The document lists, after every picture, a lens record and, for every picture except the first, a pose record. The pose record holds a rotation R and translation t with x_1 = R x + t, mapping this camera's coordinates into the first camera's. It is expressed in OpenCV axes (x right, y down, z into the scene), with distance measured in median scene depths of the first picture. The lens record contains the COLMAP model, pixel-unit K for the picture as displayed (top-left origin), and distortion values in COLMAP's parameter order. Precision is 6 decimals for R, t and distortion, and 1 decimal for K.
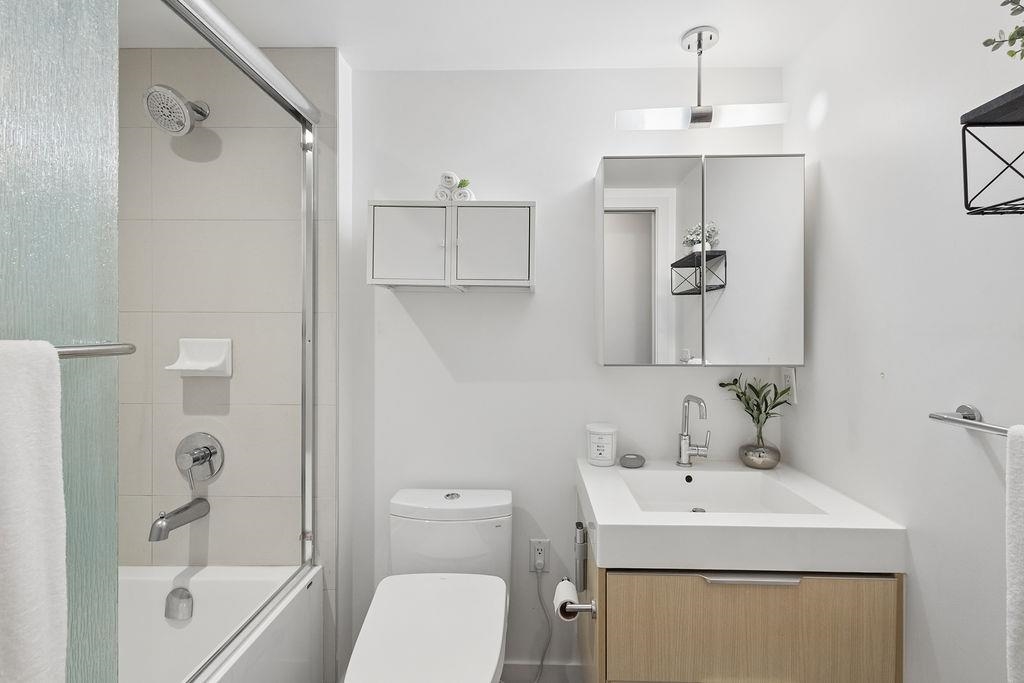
lens RADIAL K [[476.2, 0, 518.6], [0, 476.2, 351.2], [0, 0, 1]] dist [0.003729, 0.000049]
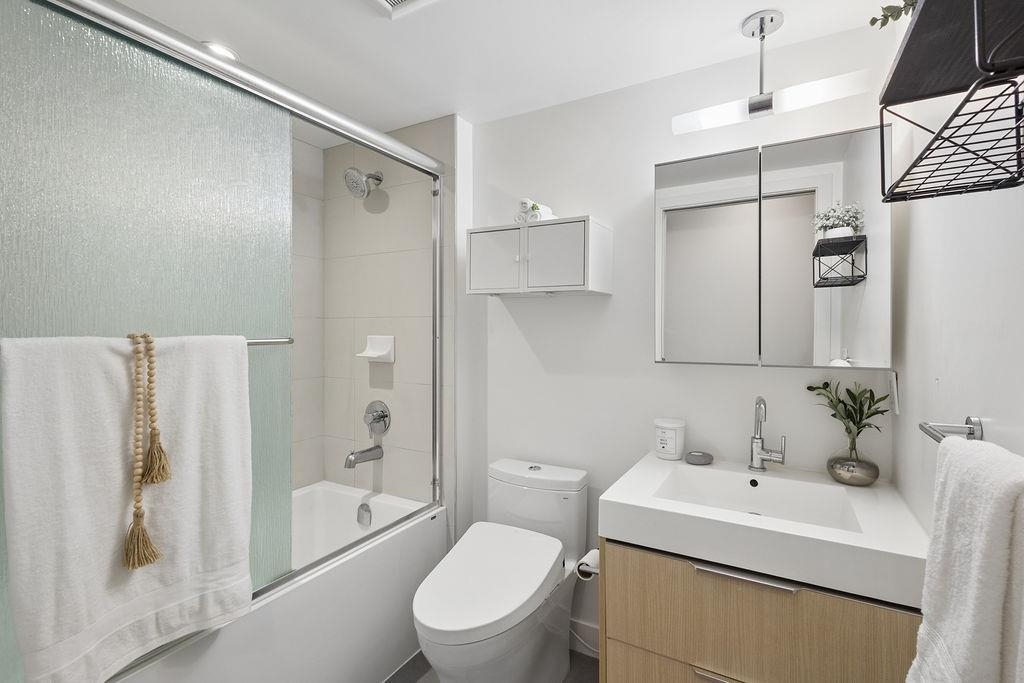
lens RADIAL K [[473.3, 0, 509.1], [0, 473.3, 356.7], [0, 0, 1]] dist [-0.000039, -0.000268]
pose [[0.878714, 0.024158, -0.476737, 0.373891], [-0.017071, 0.999670, 0.019193, 0.003090], [0.477043, -0.008727, 0.878837, -0.074528]]
